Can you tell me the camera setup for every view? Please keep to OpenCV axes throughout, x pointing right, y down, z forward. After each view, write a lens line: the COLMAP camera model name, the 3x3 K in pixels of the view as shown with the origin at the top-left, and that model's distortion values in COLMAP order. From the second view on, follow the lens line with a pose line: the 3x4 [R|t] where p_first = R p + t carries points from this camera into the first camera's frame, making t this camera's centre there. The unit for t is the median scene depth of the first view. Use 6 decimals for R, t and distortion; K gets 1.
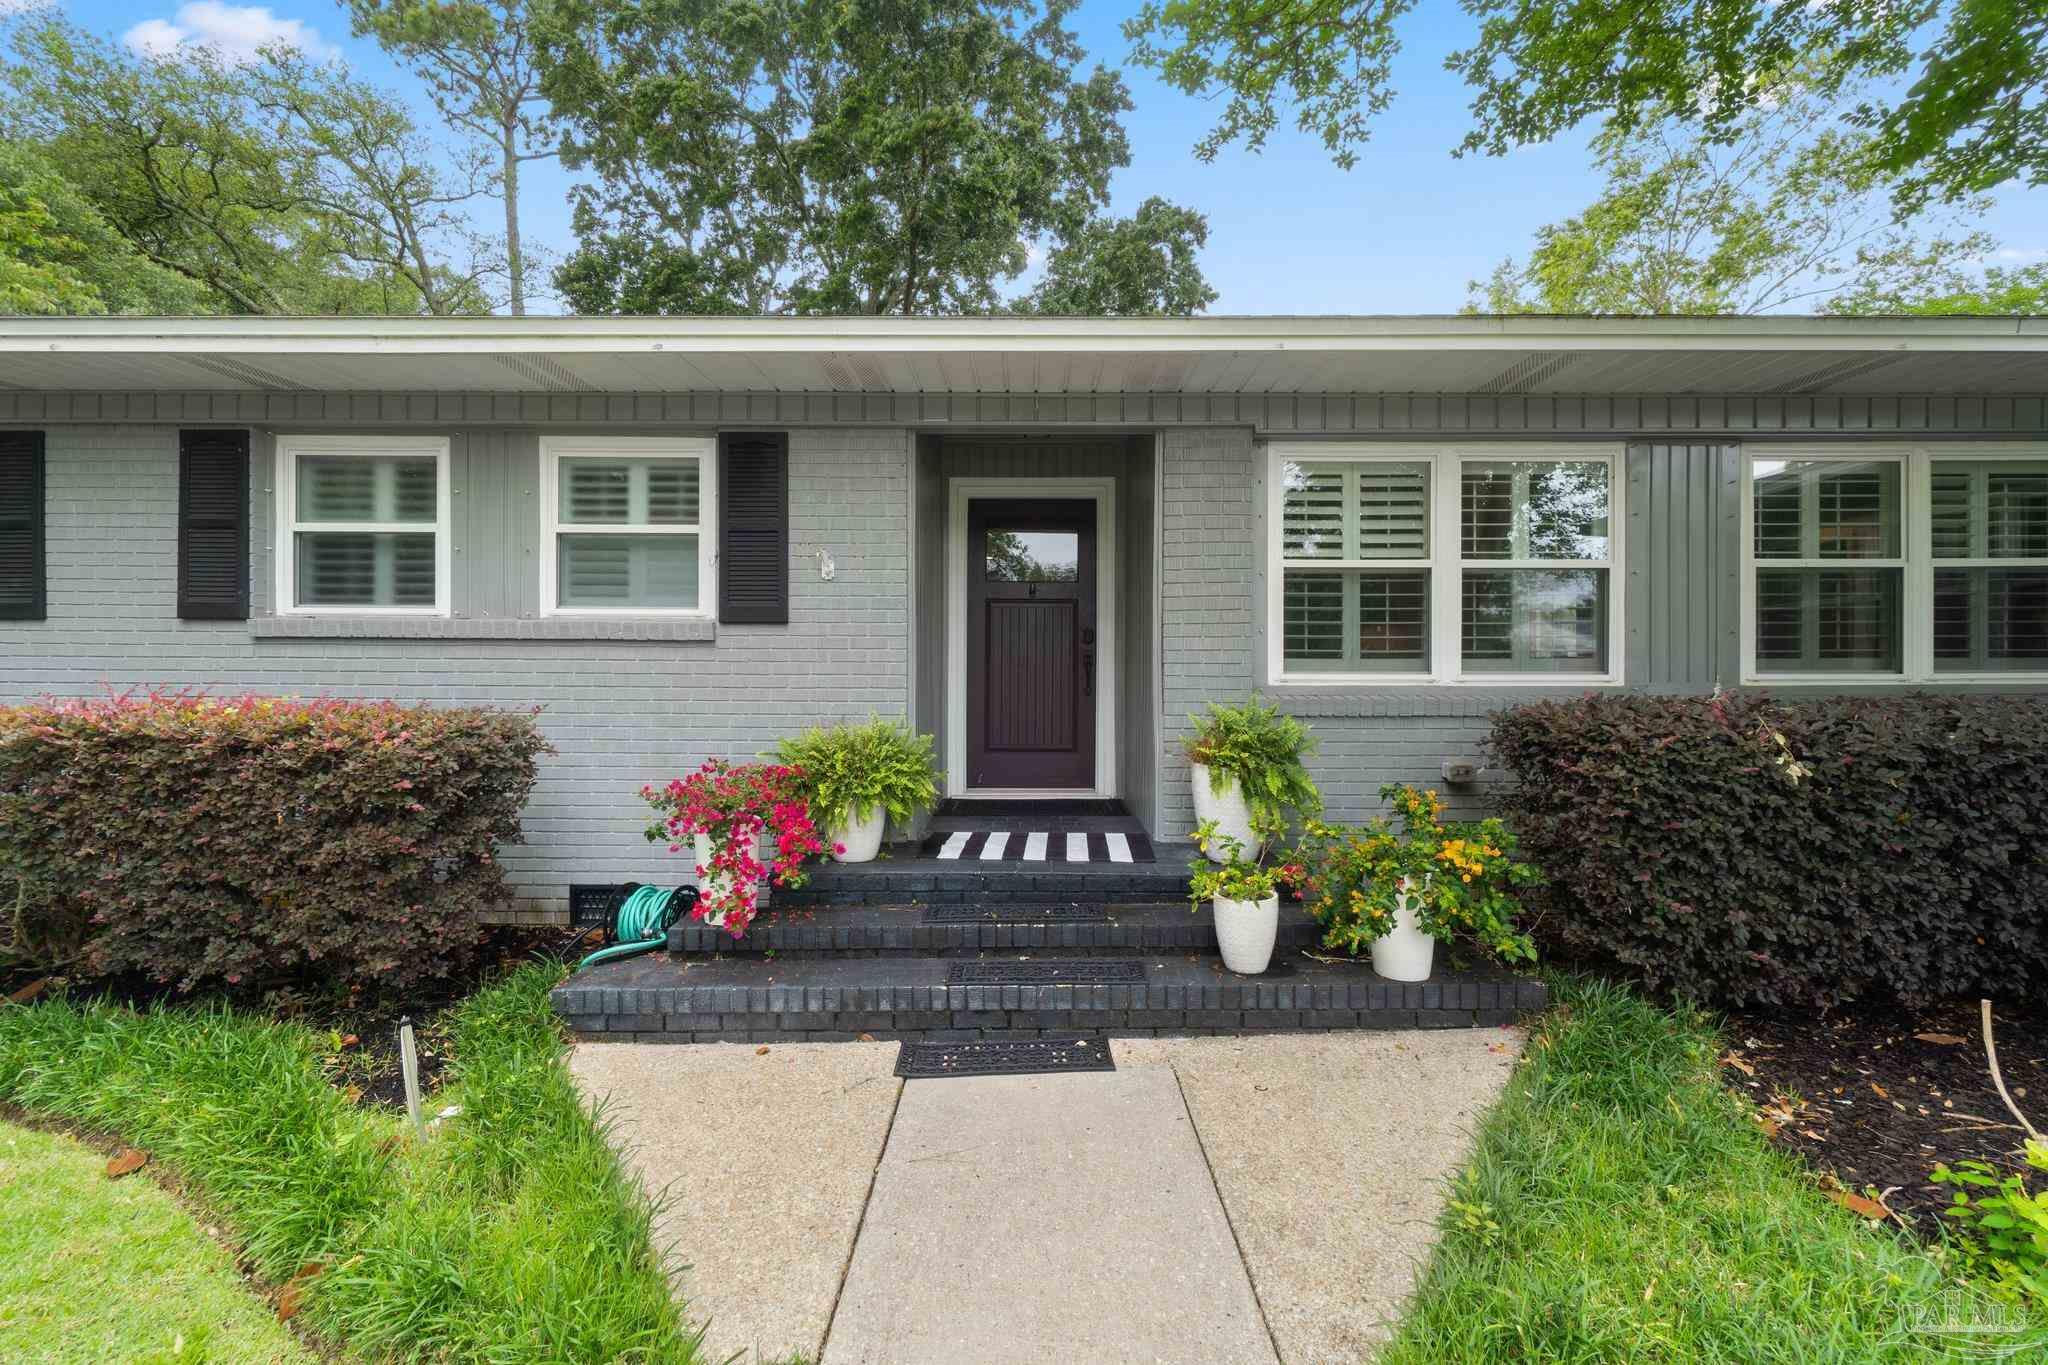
lens RADIAL K [[880.9, 0, 1024.0], [0, 880.9, 682.5], [0, 0, 1]] dist [-0.000677, 0.000018]
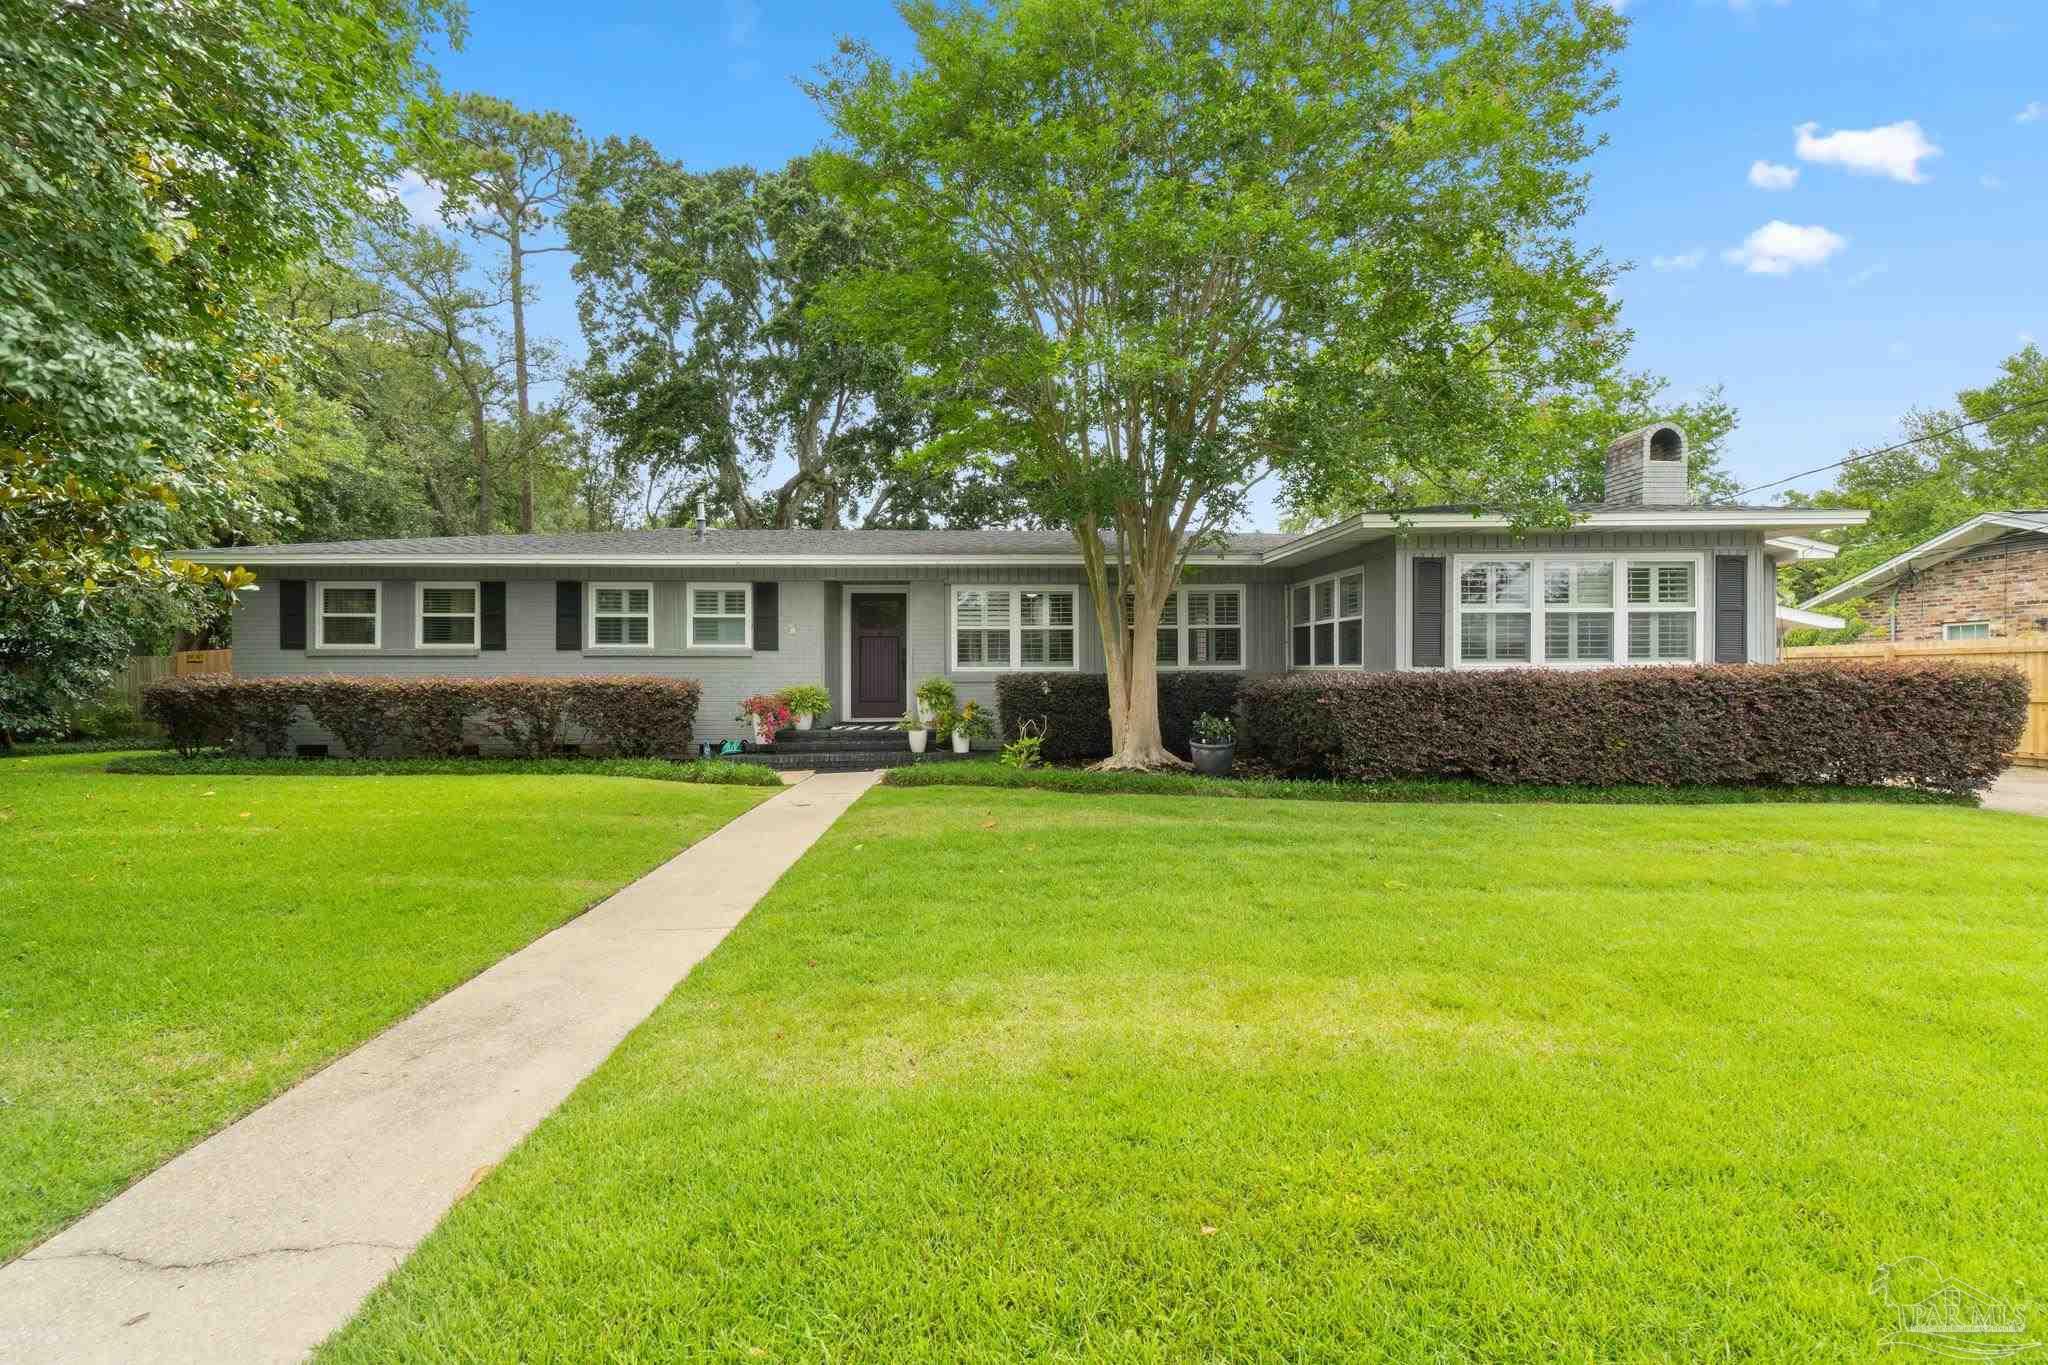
lens RADIAL K [[901.1, 0, 1024.0], [0, 901.1, 682.5], [0, 0, 1]] dist [-0.000081, -0.000070]
pose [[0.998936, -0.007121, 0.045559, 0.378350], [0.007210, 0.999972, -0.001783, 0.046208], [-0.045545, 0.002109, 0.998960, -1.885235]]
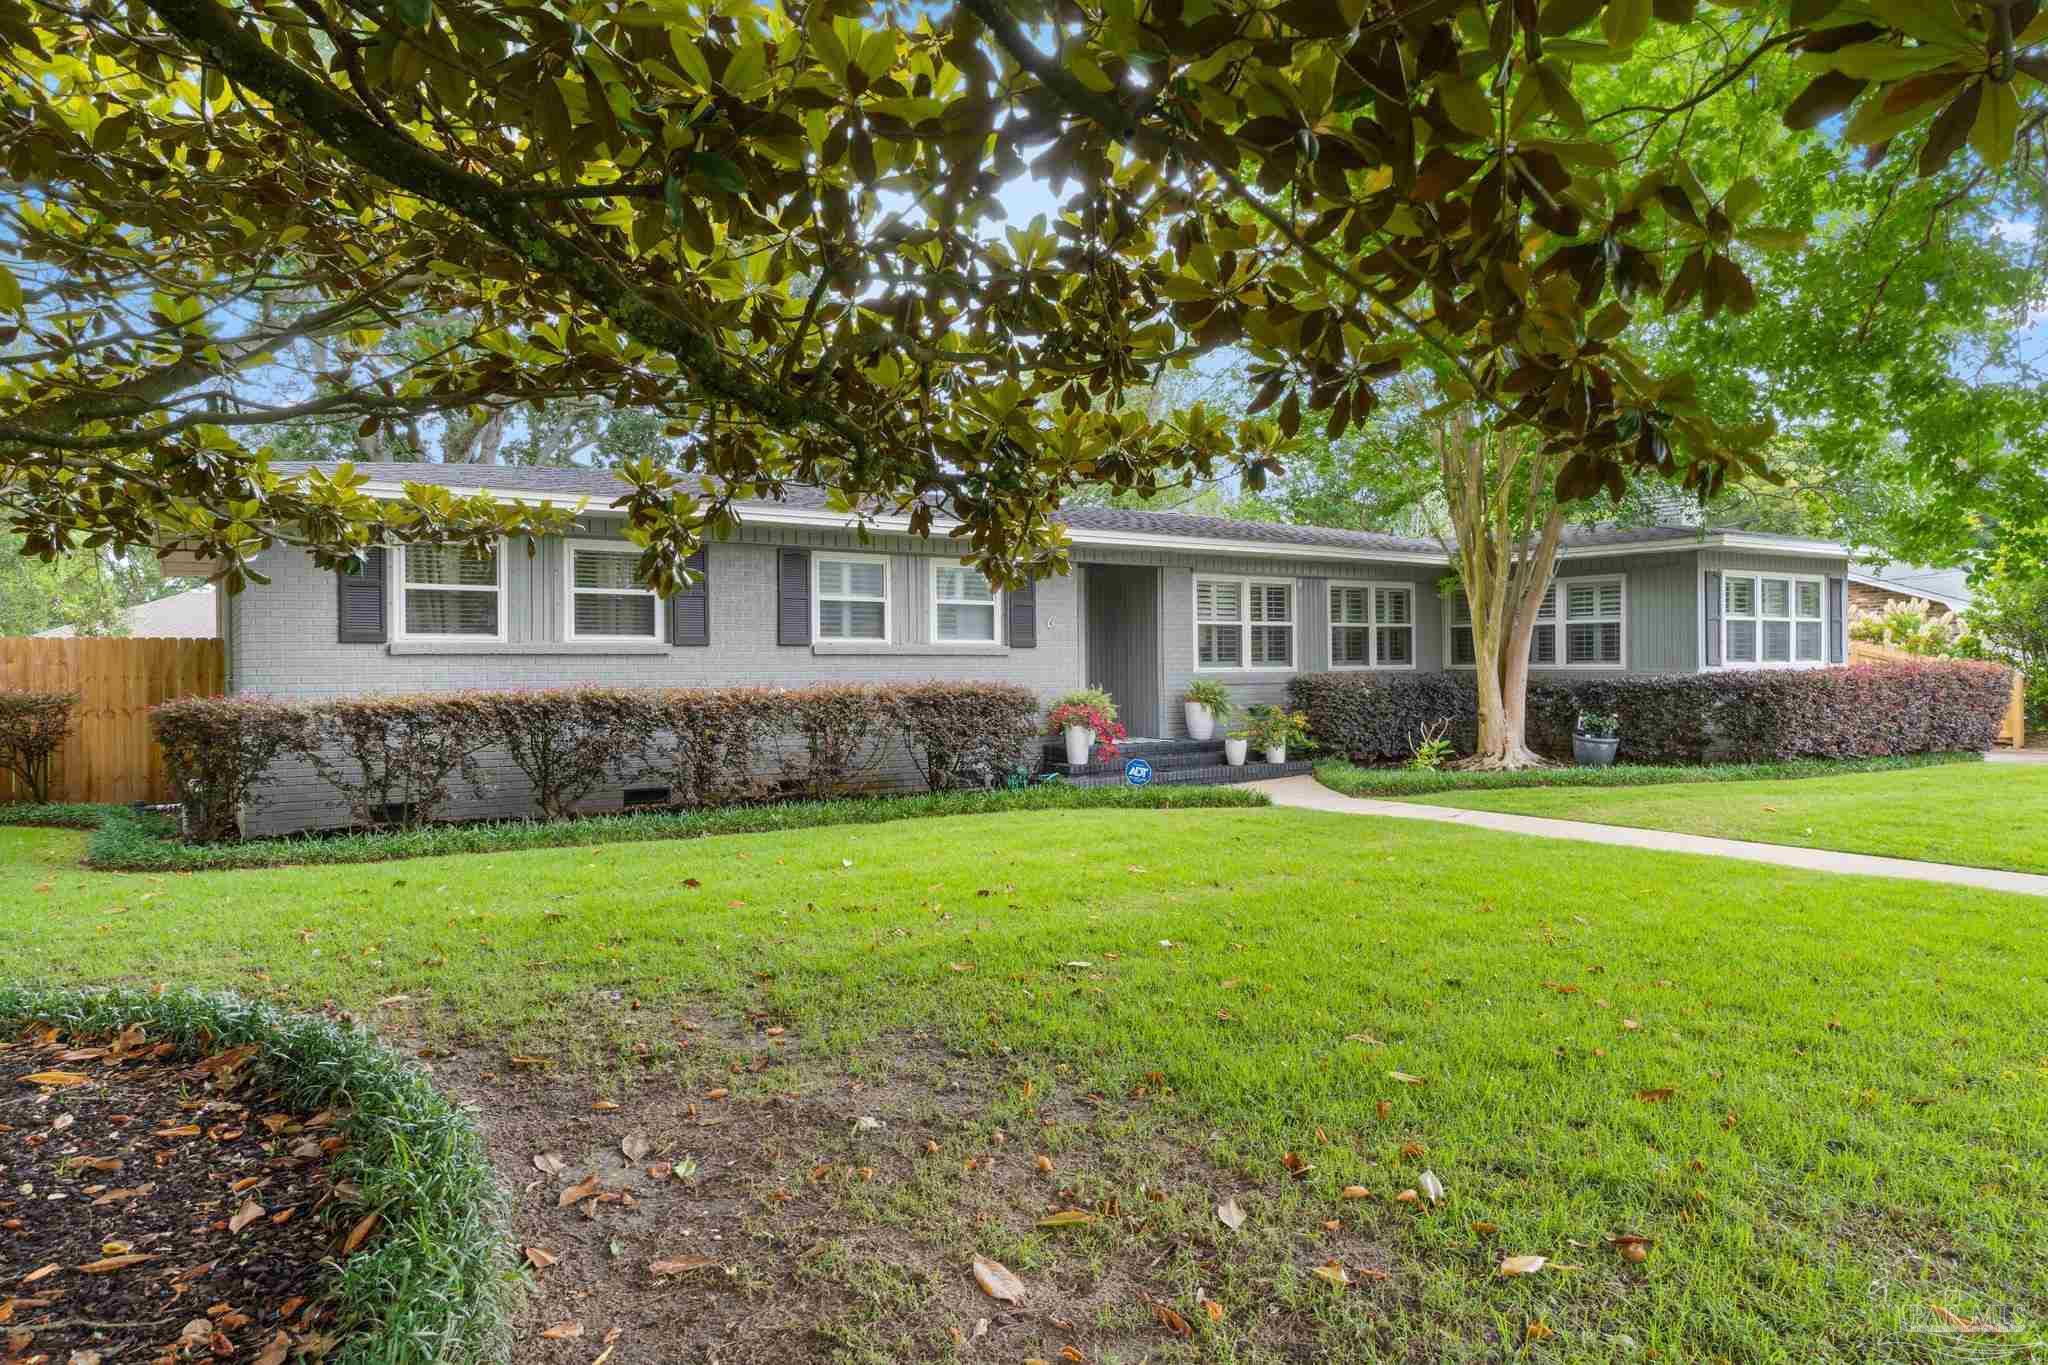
lens RADIAL K [[1228.3, 0, 1024.0], [0, 1228.3, 682.5], [0, 0, 1]] dist [0.003930, 0.000628]
pose [[0.826976, -0.017012, 0.561980, -2.012695], [0.020361, 0.999793, 0.000304, 0.020554], [-0.561869, 0.011191, 0.827151, -1.541132]]
